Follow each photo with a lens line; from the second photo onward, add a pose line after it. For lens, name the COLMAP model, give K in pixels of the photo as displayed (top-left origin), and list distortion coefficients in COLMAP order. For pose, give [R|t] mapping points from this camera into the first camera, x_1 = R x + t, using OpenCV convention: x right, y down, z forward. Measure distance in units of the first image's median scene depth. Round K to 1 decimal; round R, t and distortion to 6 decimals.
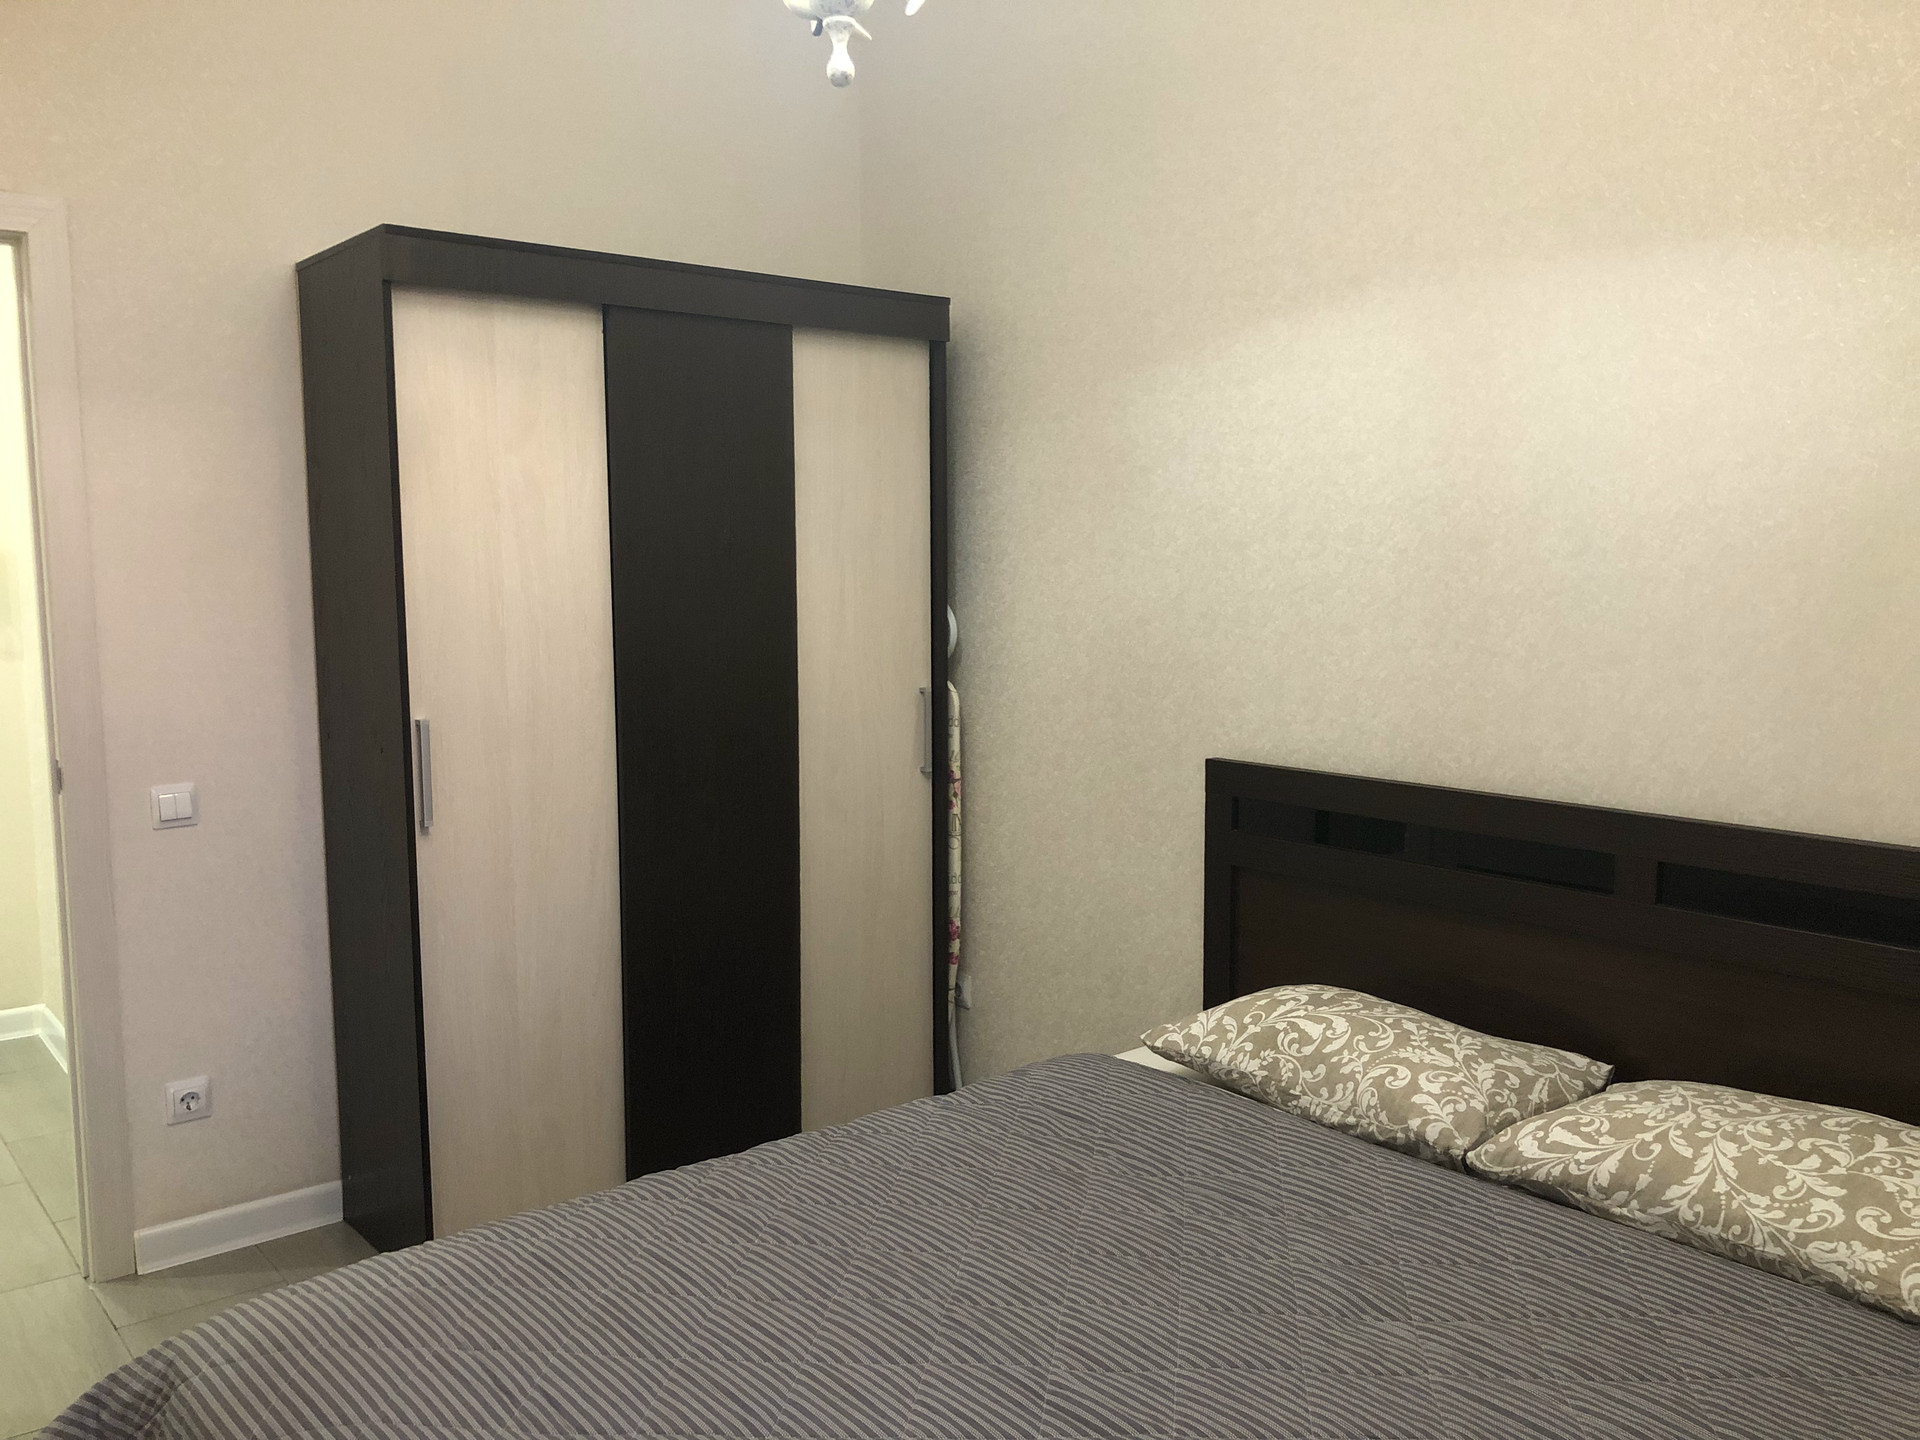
lens RADIAL K [[1563.1, 0, 934.8], [0, 1563.1, 723.6], [0, 0, 1]] dist [0.036171, -0.035210]
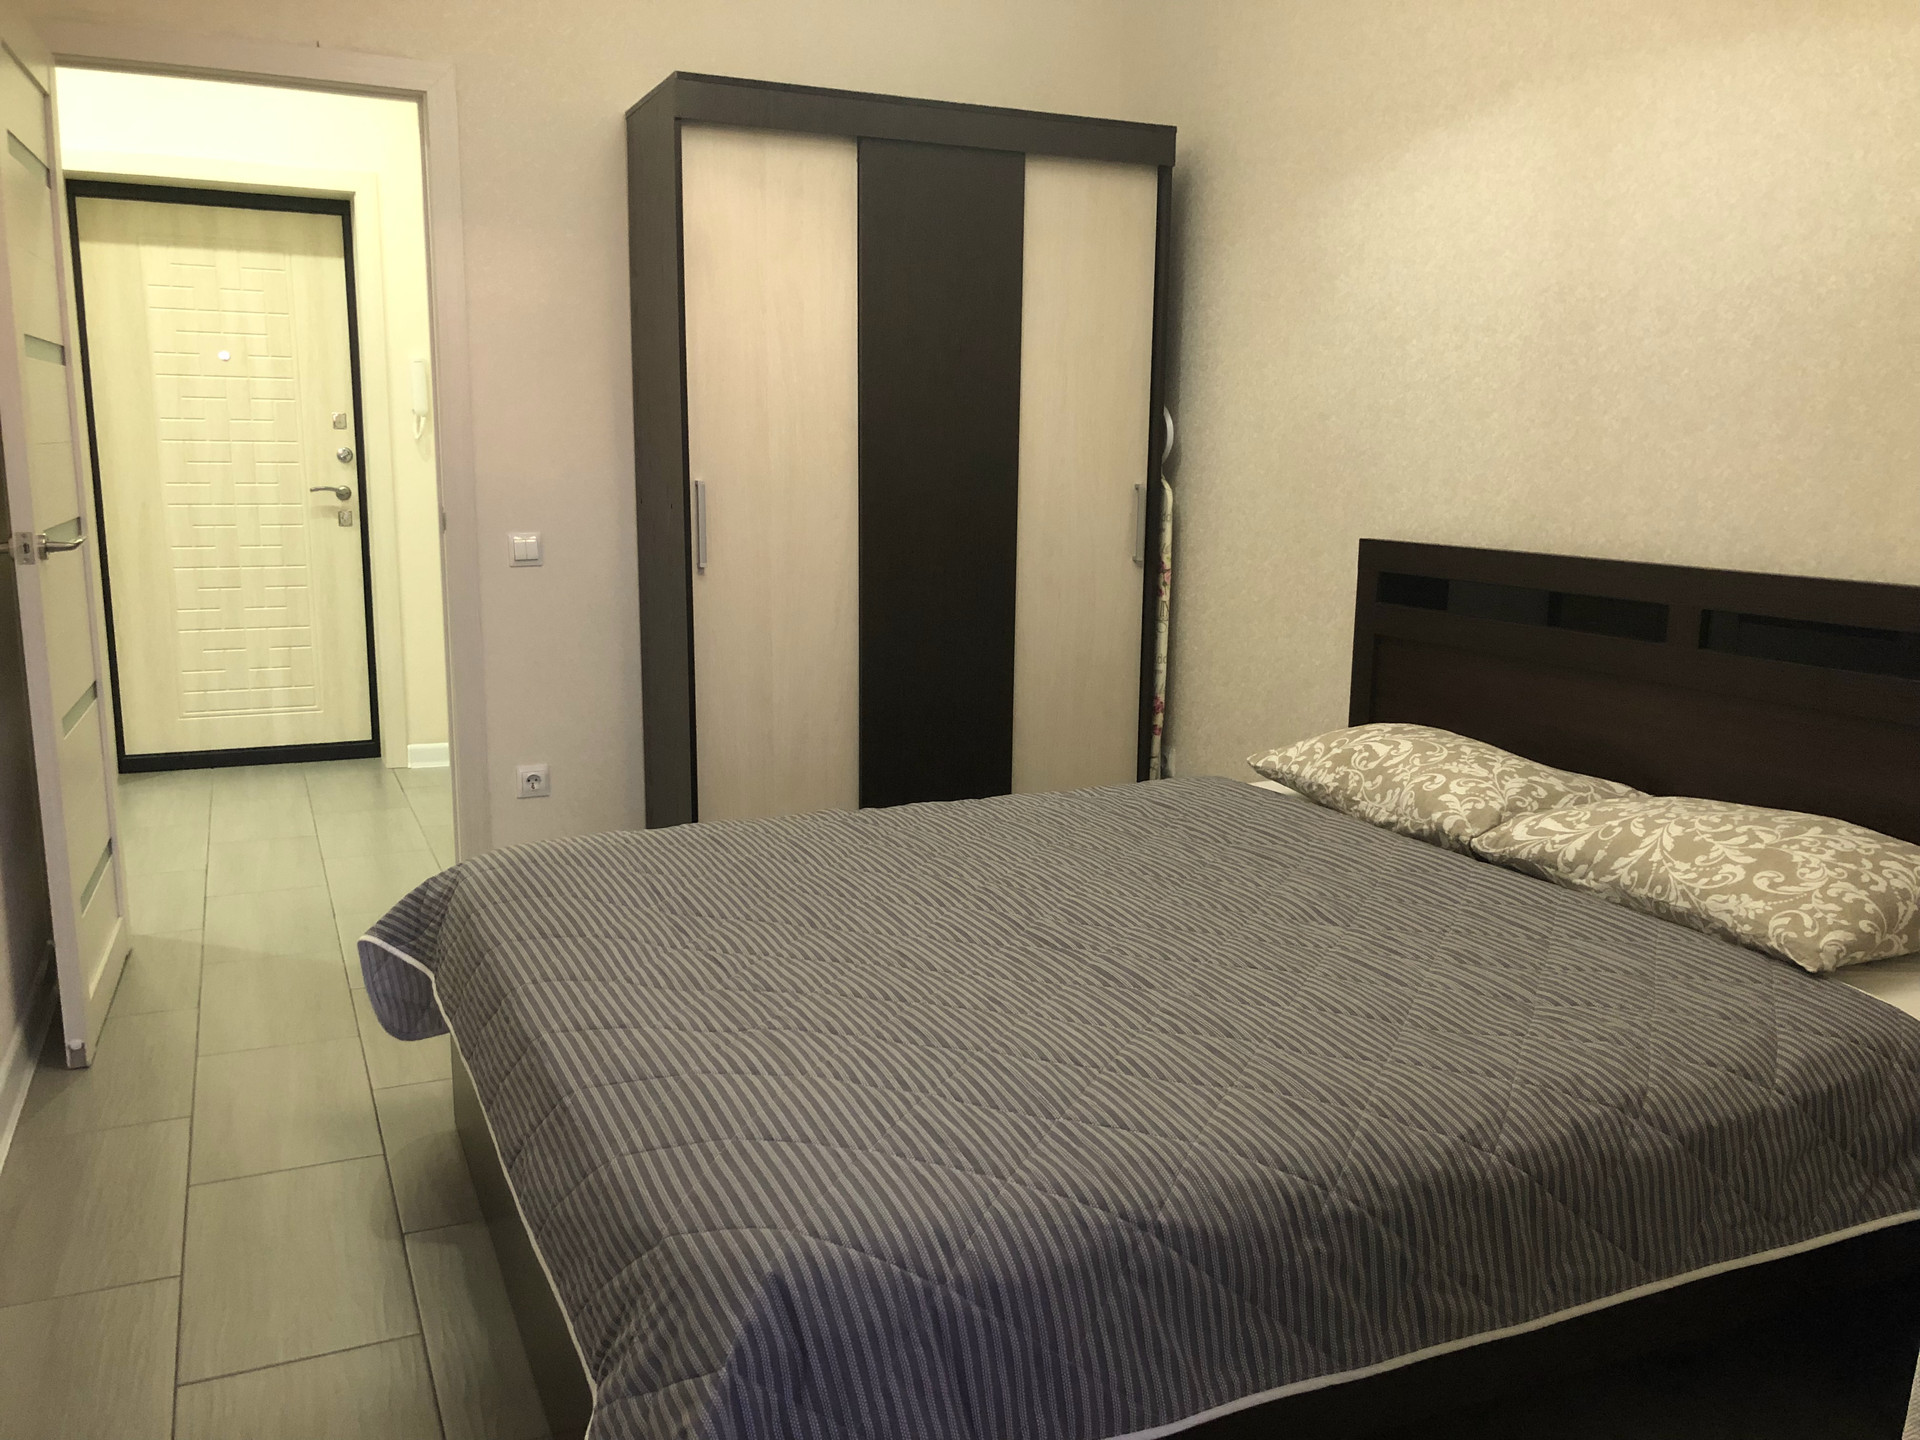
lens RADIAL K [[1563.1, 0, 942.5], [0, 1563.1, 724.4], [0, 0, 1]] dist [0.036171, -0.035210]
pose [[0.966658, 0.062090, -0.248428, 0.222330], [-0.044950, 0.996238, 0.074088, 0.109579], [0.252094, -0.060451, 0.965813, -0.203801]]
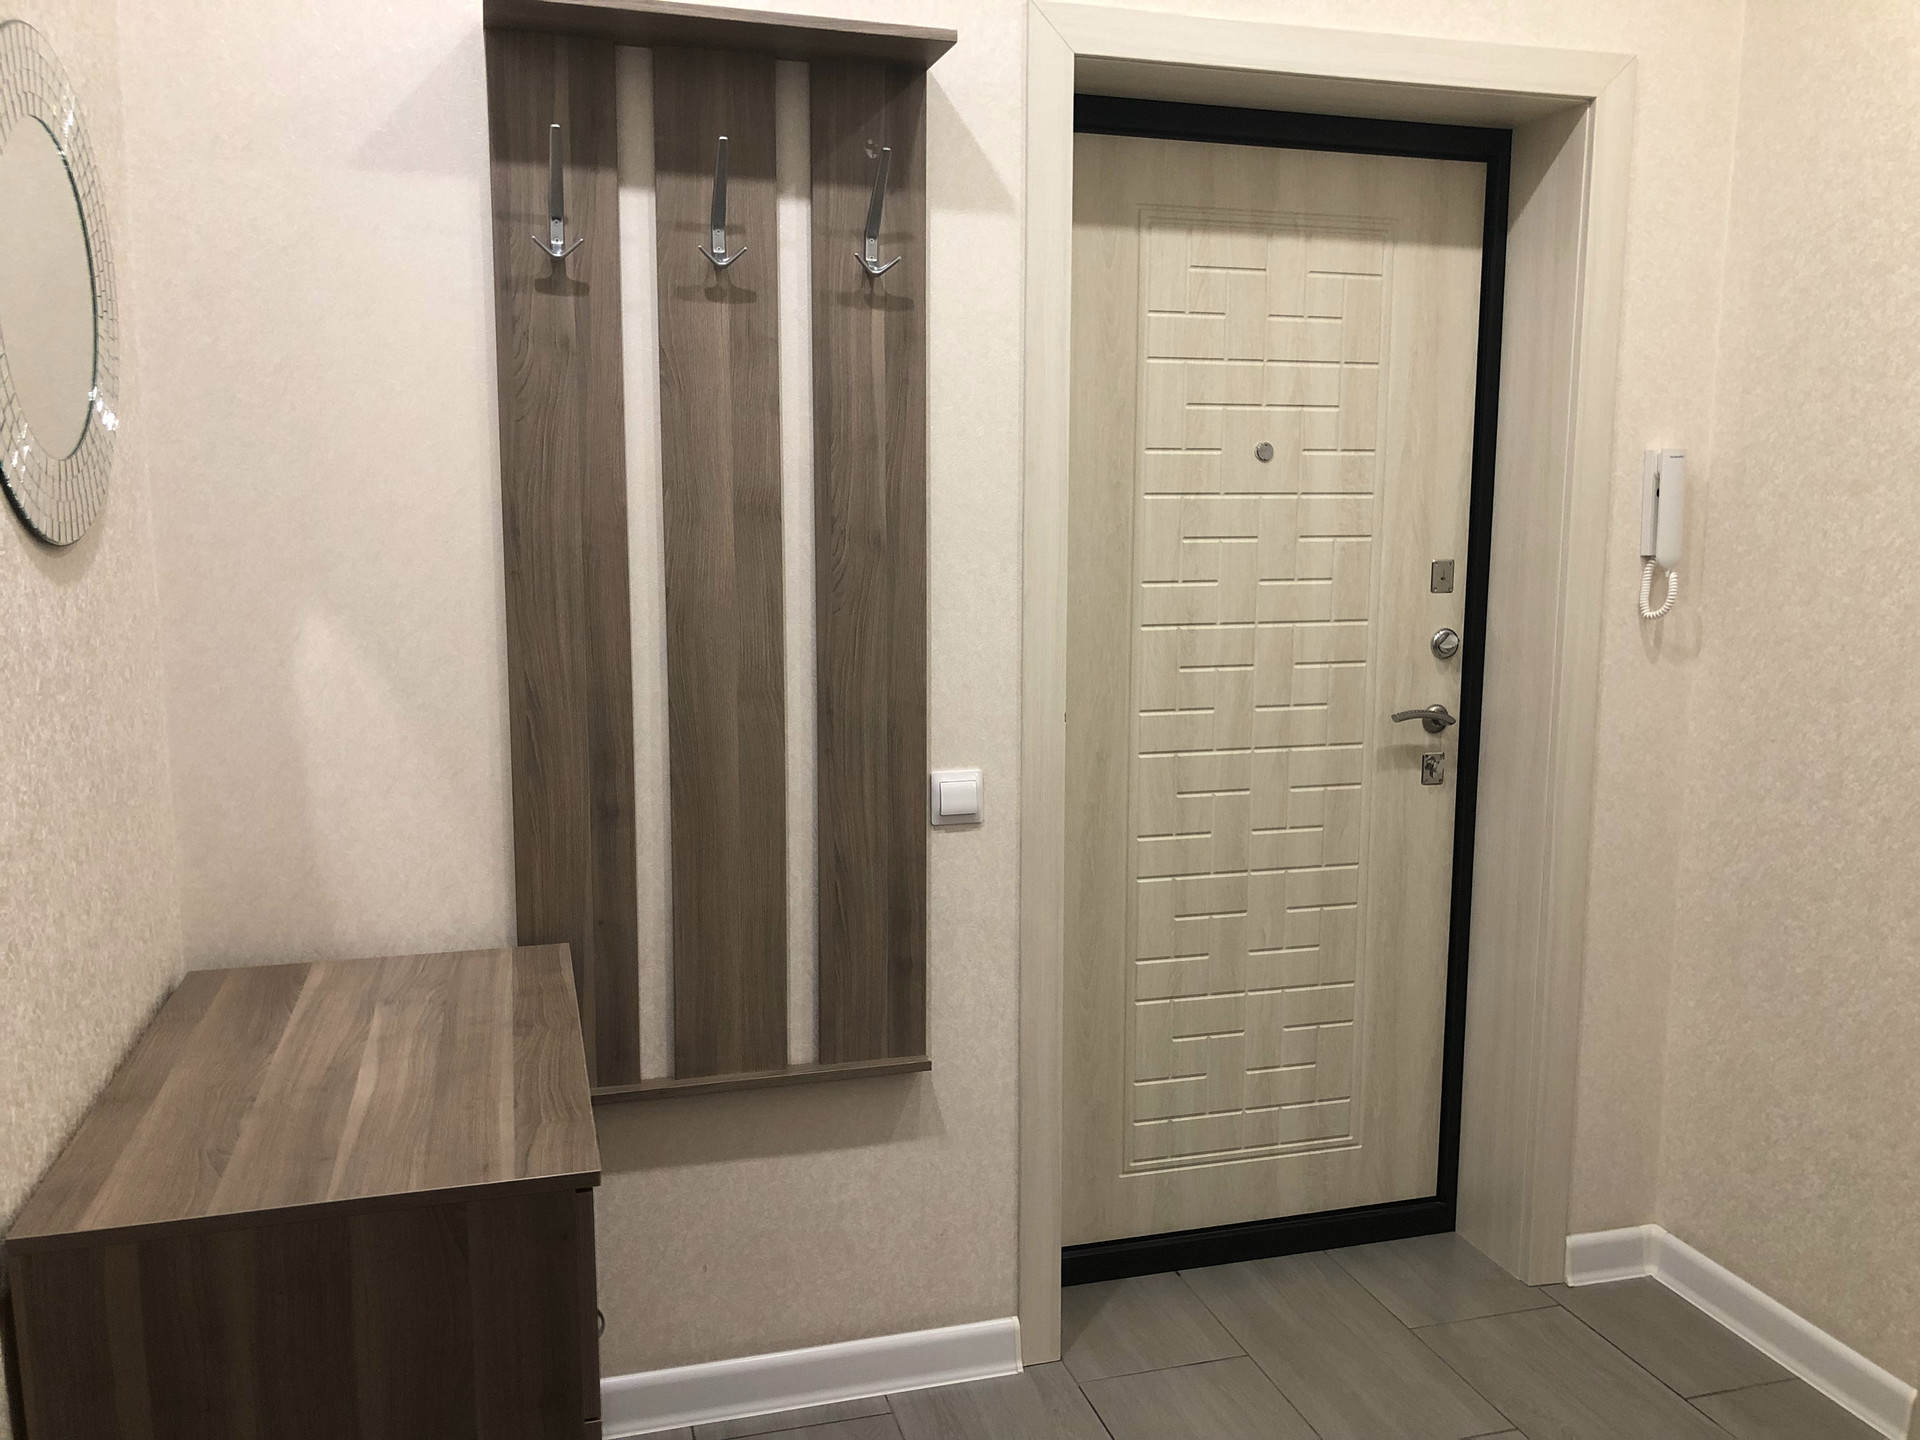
lens RADIAL K [[1563.1, 0, 917.7], [0, 1563.1, 747.0], [0, 0, 1]] dist [0.036171, -0.035210]
pose [[0.920713, 0.050659, -0.386939, -1.191373], [-0.043133, 0.998674, 0.028115, -0.019891], [0.387850, -0.009196, 0.921677, 0.657949]]
